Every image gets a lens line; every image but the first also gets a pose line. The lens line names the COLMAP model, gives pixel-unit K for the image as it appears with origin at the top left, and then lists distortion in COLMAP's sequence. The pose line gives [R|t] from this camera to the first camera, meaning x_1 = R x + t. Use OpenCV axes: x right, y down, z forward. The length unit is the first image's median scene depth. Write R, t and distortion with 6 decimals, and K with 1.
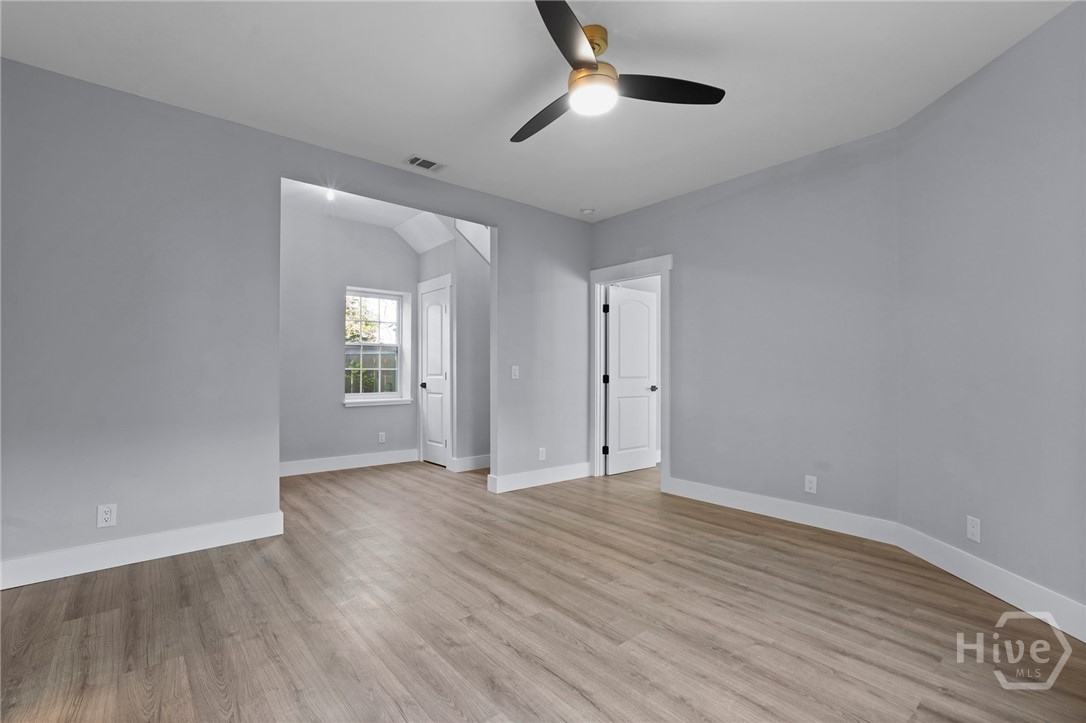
lens RADIAL K [[490.2, 0, 537.1], [0, 490.2, 370.3], [0, 0, 1]] dist [-0.003340, 0.000640]
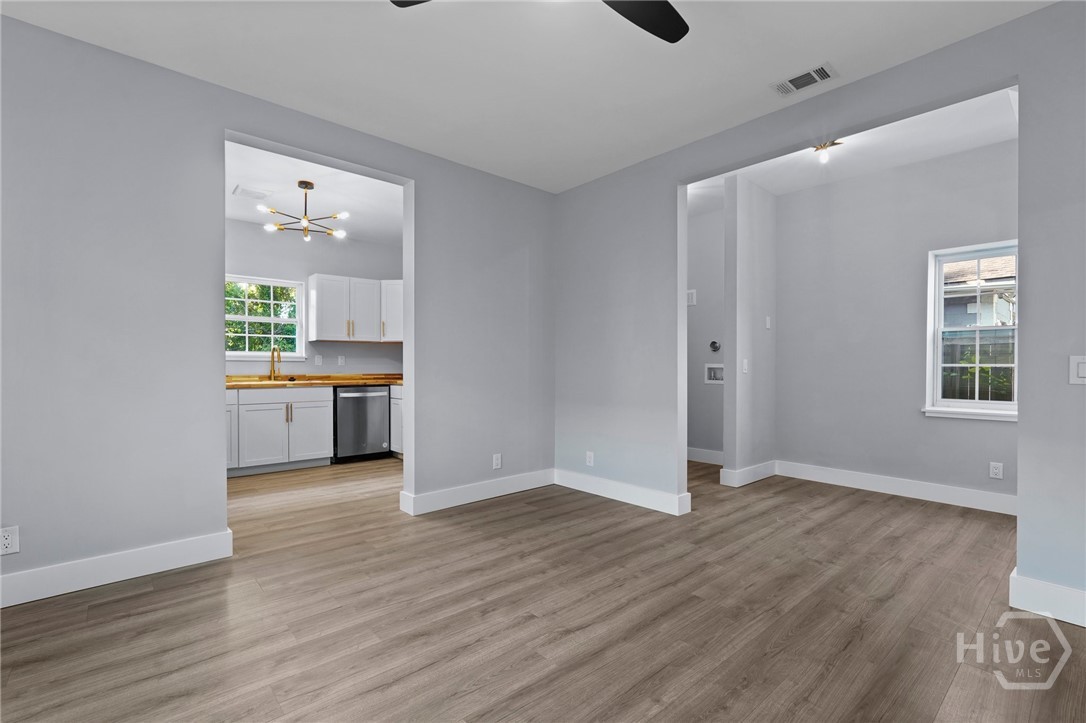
lens RADIAL K [[490.2, 0, 537.1], [0, 490.2, 370.3], [0, 0, 1]] dist [-0.003340, 0.000640]
pose [[0.015623, 0.004443, -0.999868, 0.671670], [-0.001877, 0.999988, 0.004414, 0.005807], [0.999876, 0.001808, 0.015631, 0.791446]]
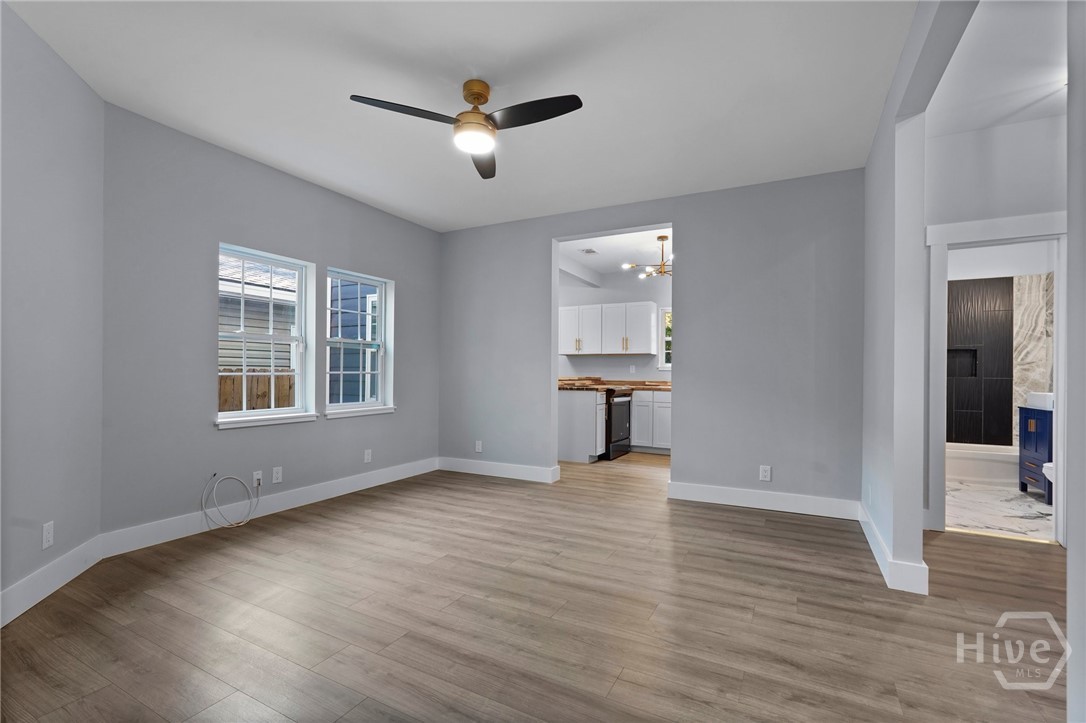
lens RADIAL K [[477.7, 0, 540.6], [0, 477.7, 372.6], [0, 0, 1]] dist [-0.001279, 0.000789]
pose [[-0.928273, -0.012850, -0.371677, 0.325839], [-0.012361, 0.999917, -0.003697, 0.004362], [0.371694, 0.001163, -0.928355, 1.772002]]
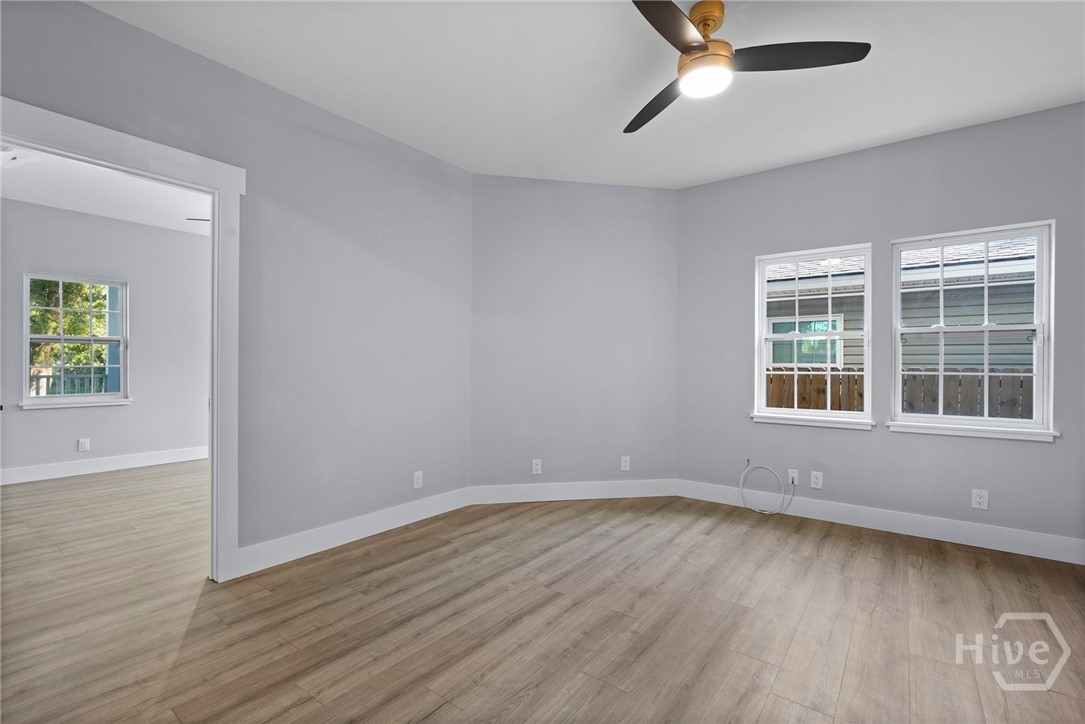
lens RADIAL K [[488.4, 0, 539.7], [0, 488.4, 364.6], [0, 0, 1]] dist [-0.000163, 0.000767]
pose [[-0.225252, -0.003560, 0.974294, -0.604093], [-0.006922, 0.999974, 0.002054, -0.008737], [-0.974276, -0.006282, -0.225271, 1.256965]]
